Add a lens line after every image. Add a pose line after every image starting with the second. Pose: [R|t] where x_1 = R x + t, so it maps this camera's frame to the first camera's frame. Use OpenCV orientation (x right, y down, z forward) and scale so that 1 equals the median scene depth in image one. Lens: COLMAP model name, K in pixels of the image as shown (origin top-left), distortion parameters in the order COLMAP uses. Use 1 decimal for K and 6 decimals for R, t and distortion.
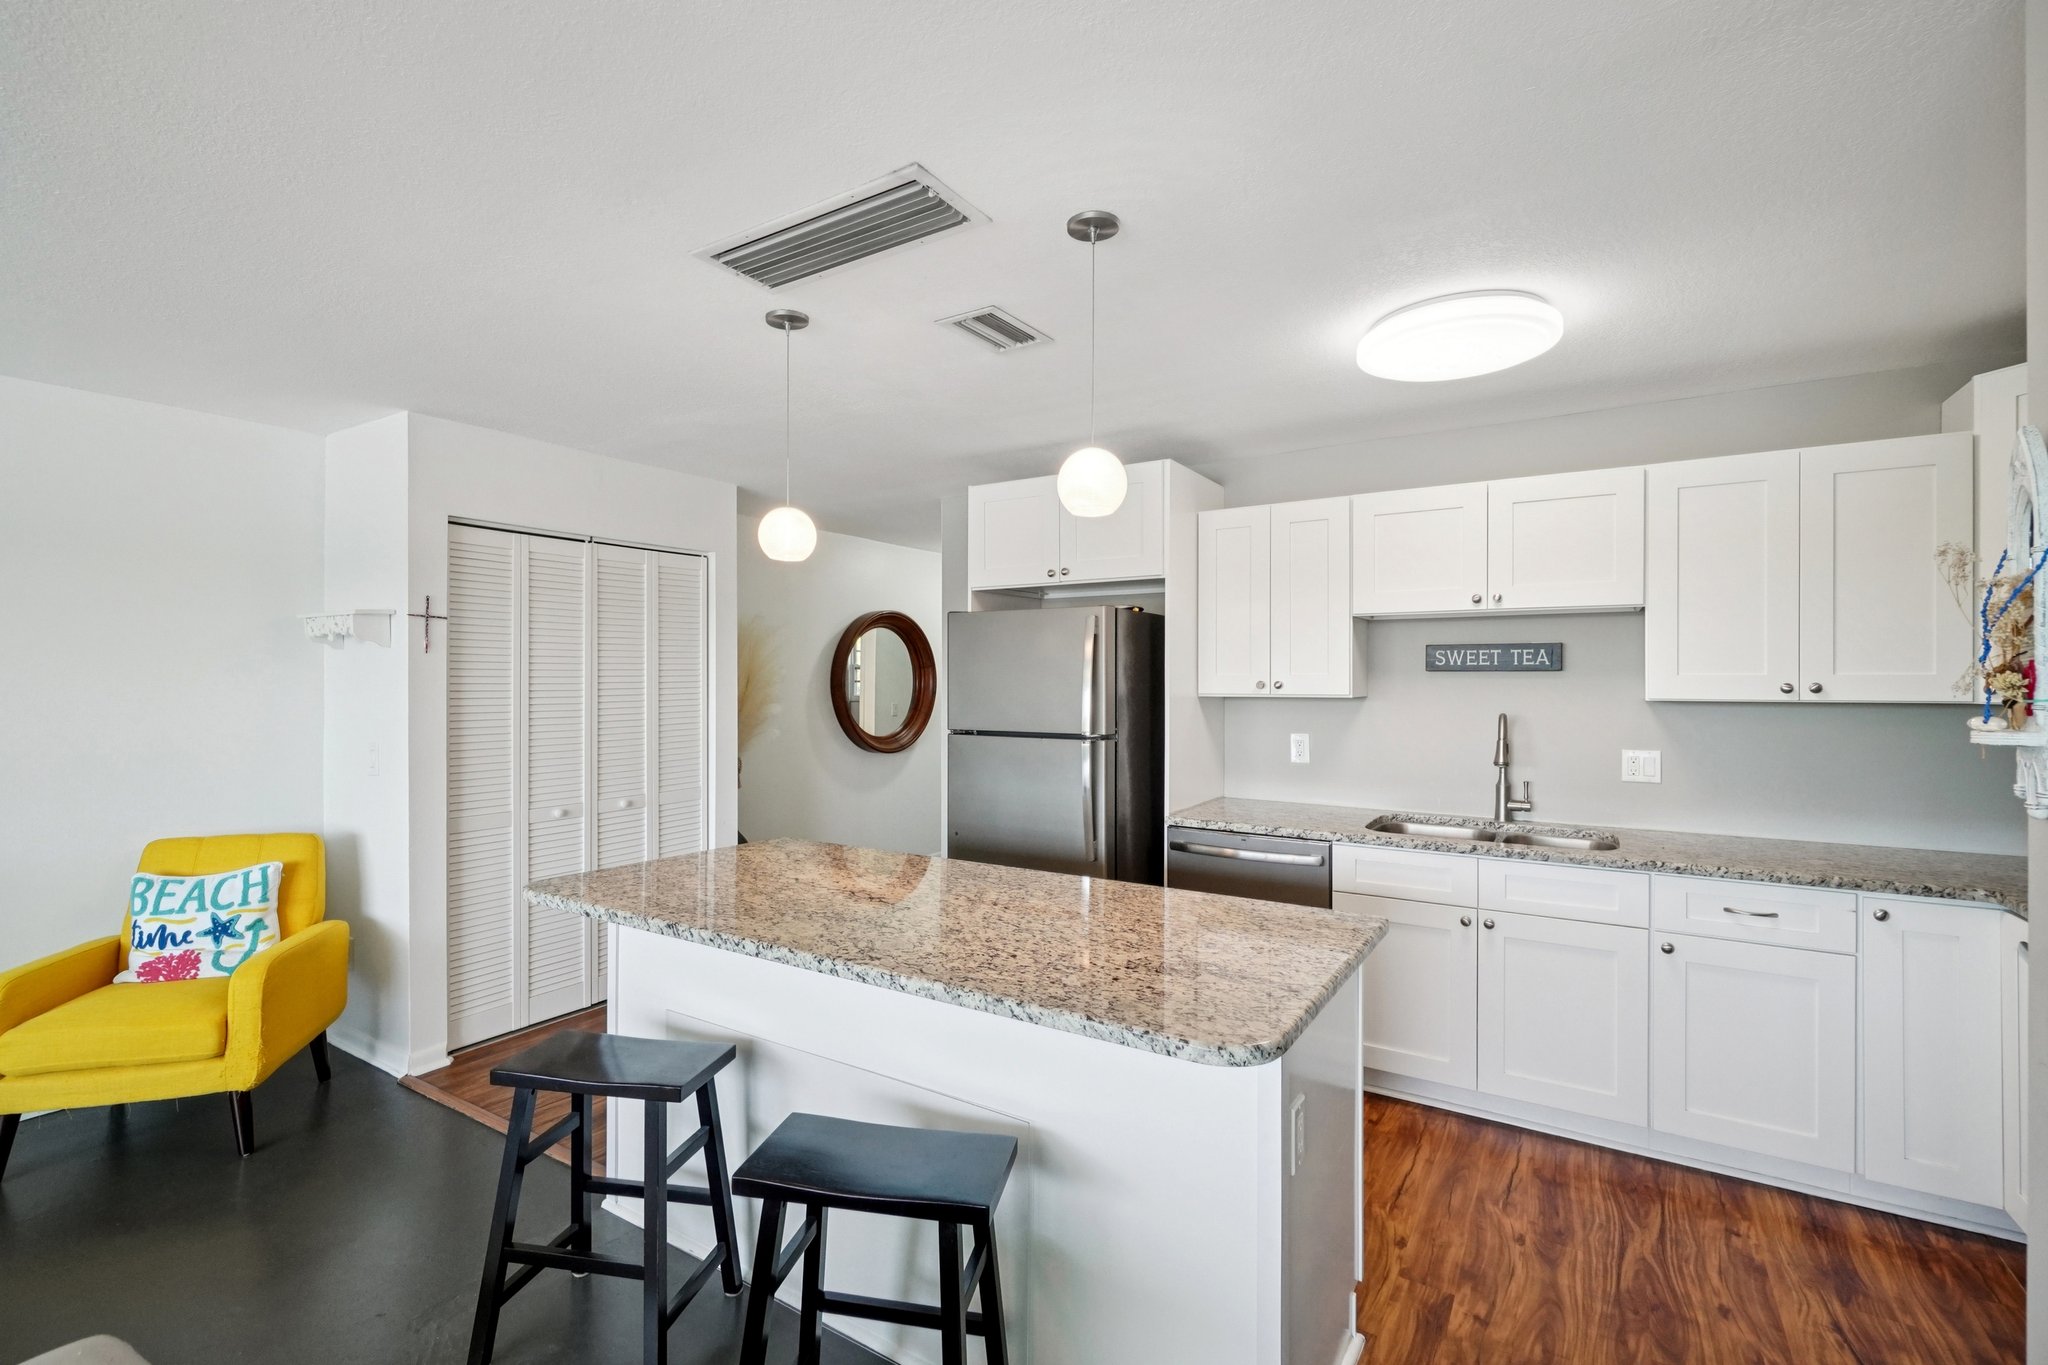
lens RADIAL K [[901.2, 0, 1024.0], [0, 901.2, 682.5], [0, 0, 1]] dist [-0.004399, -0.000618]
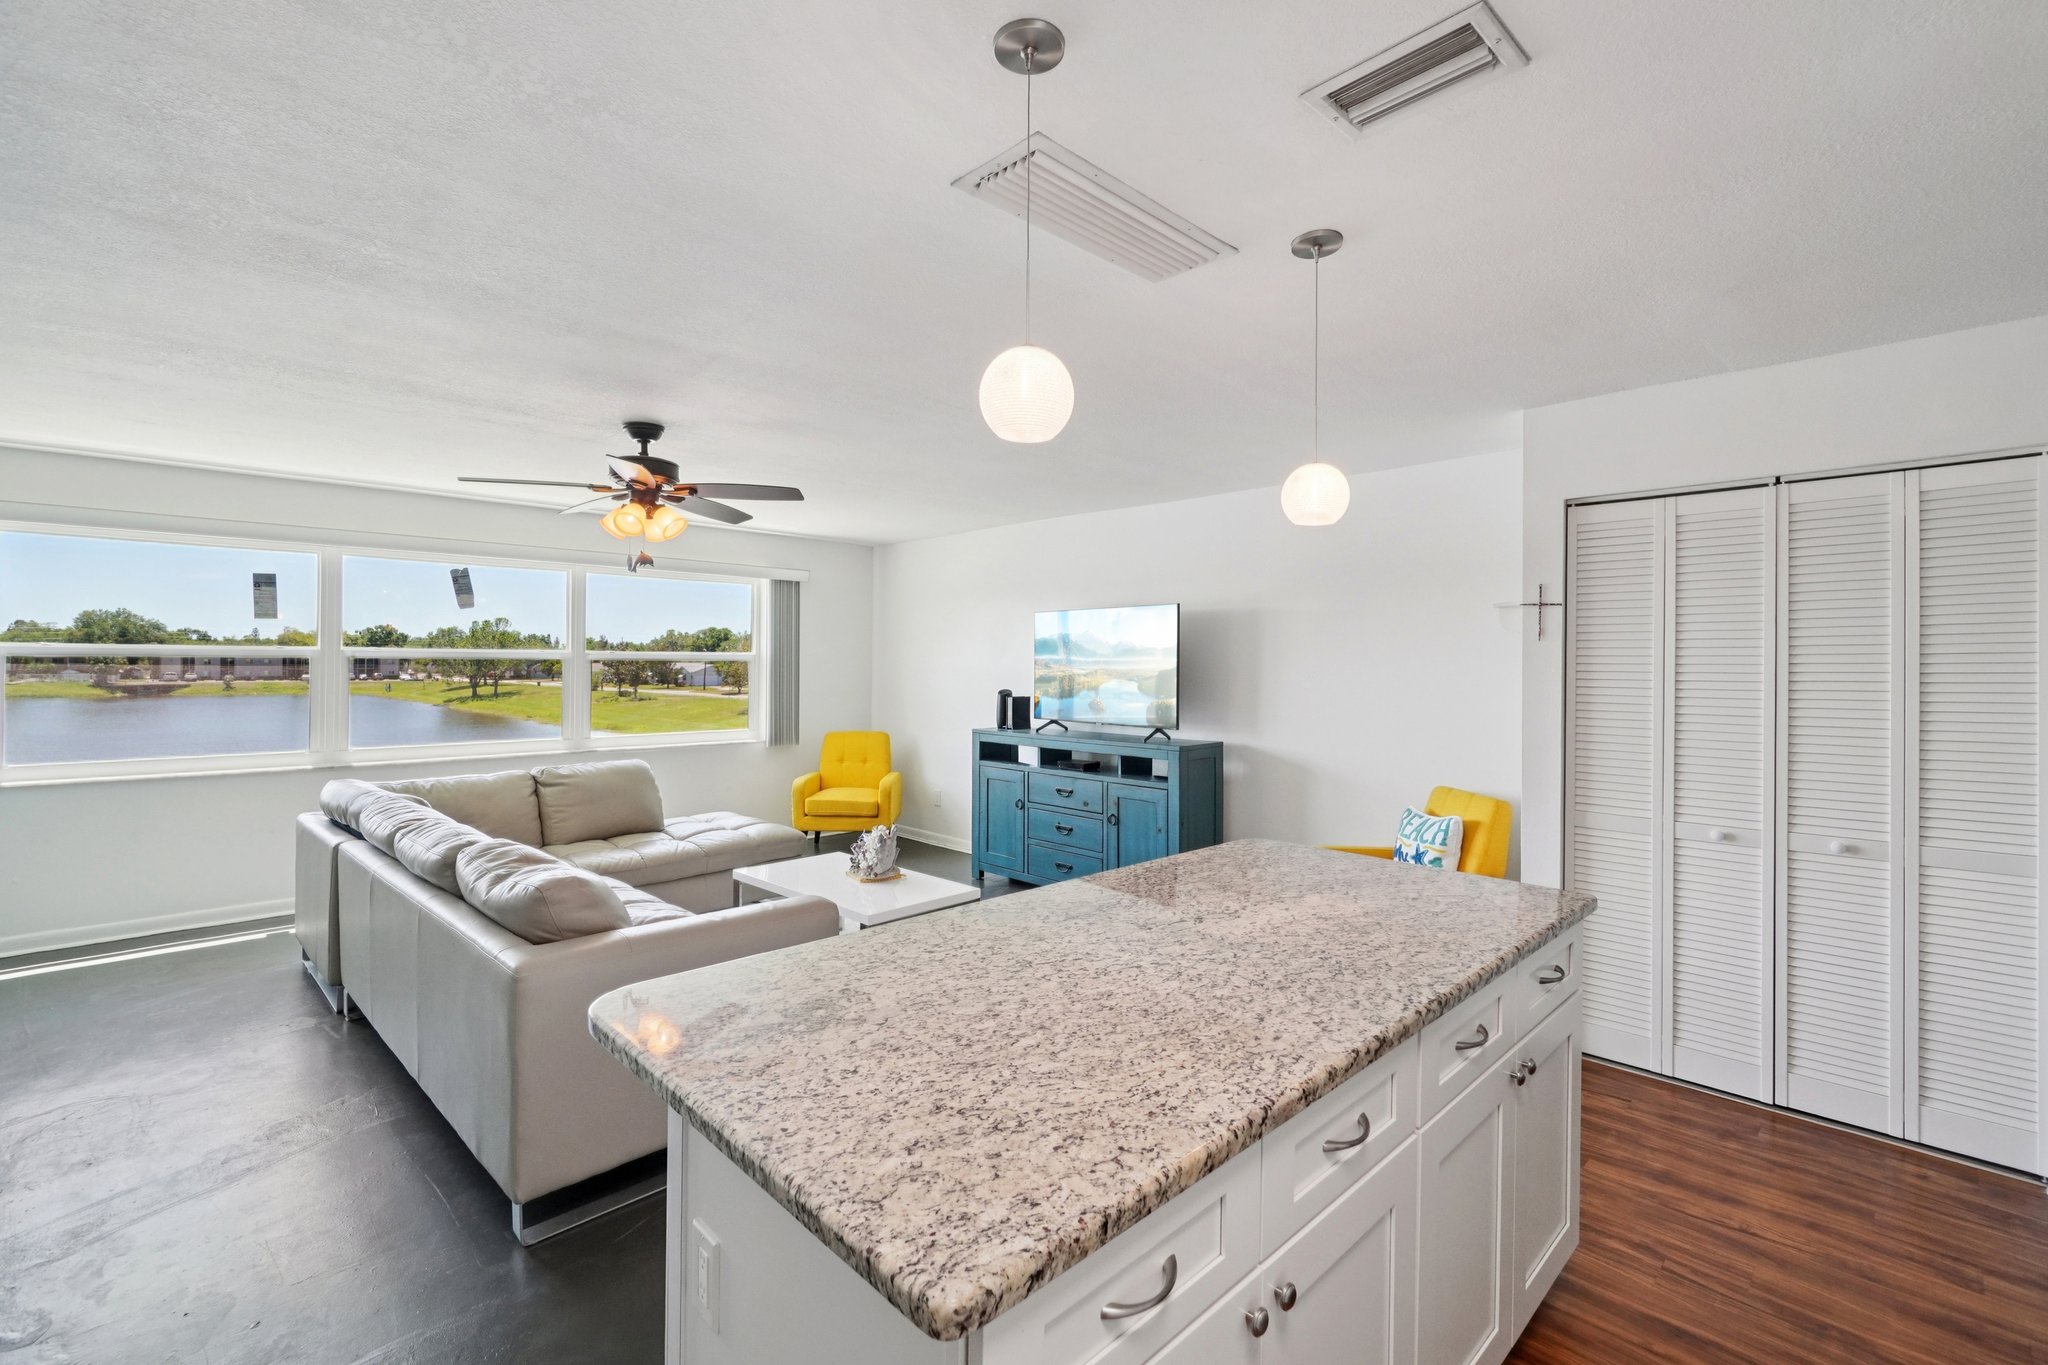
lens RADIAL K [[890.7, 0, 1021.8], [0, 890.7, 665.3], [0, 0, 1]] dist [0.001810, -0.004077]
pose [[-0.235329, -0.001427, -0.971915, 0.465261], [-0.008660, 0.999962, 0.000629, -0.000449], [0.971877, 0.008565, -0.235332, 0.692839]]
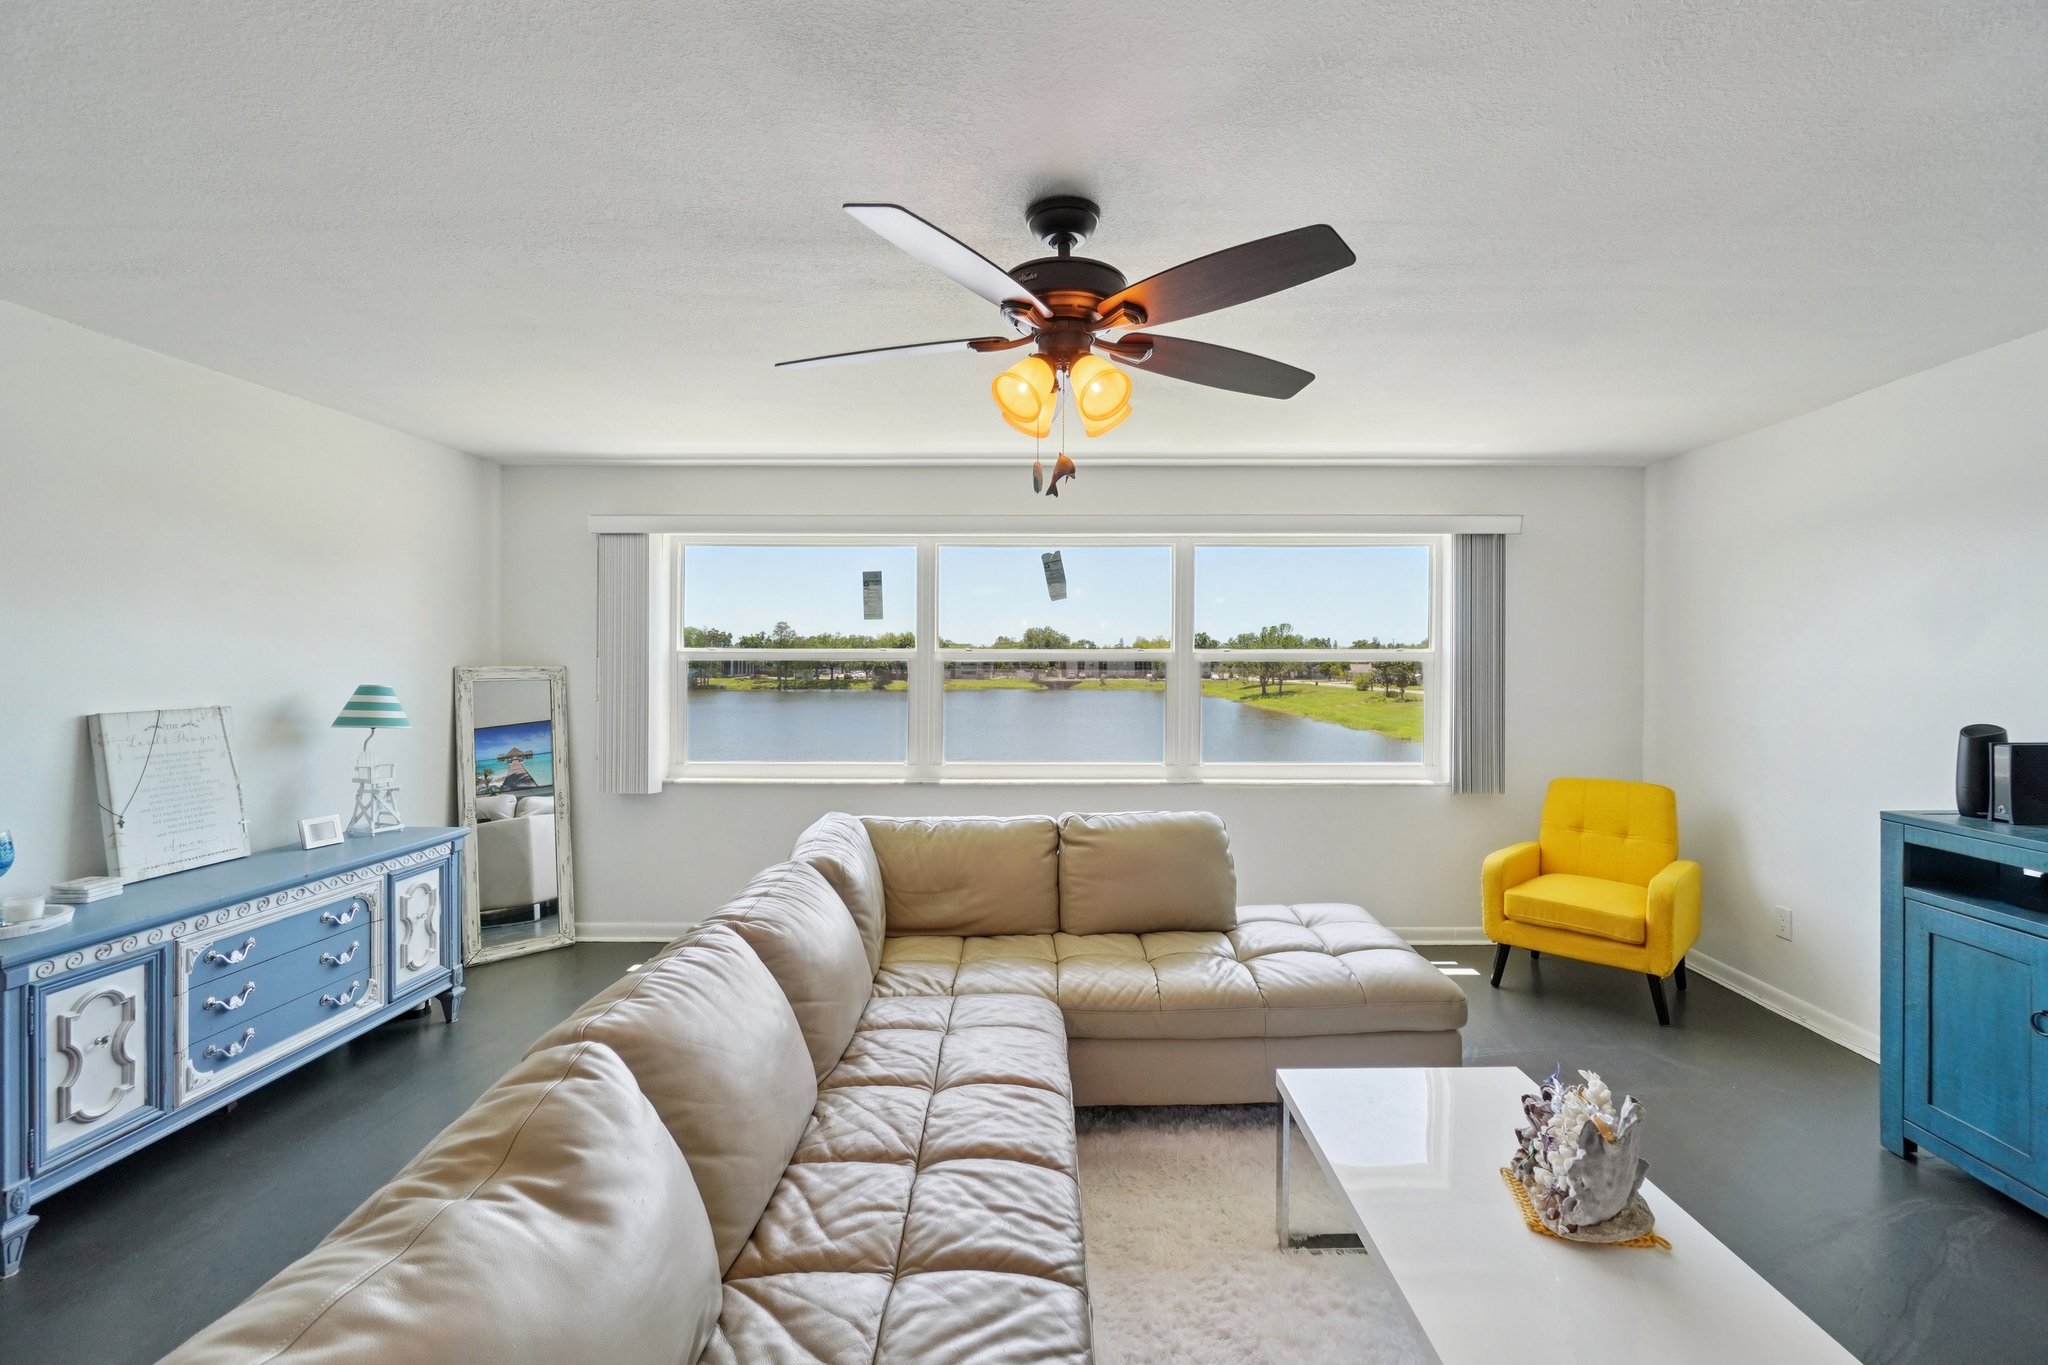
lens RADIAL K [[899.0, 0, 1065.0], [0, 899.0, 663.3], [0, 0, 1]] dist [-0.004104, -0.001217]
pose [[-0.846974, -0.002514, -0.531628, -0.228069], [-0.004609, 0.999986, 0.002615, -0.002488], [0.531614, 0.004666, -0.846974, 0.457941]]
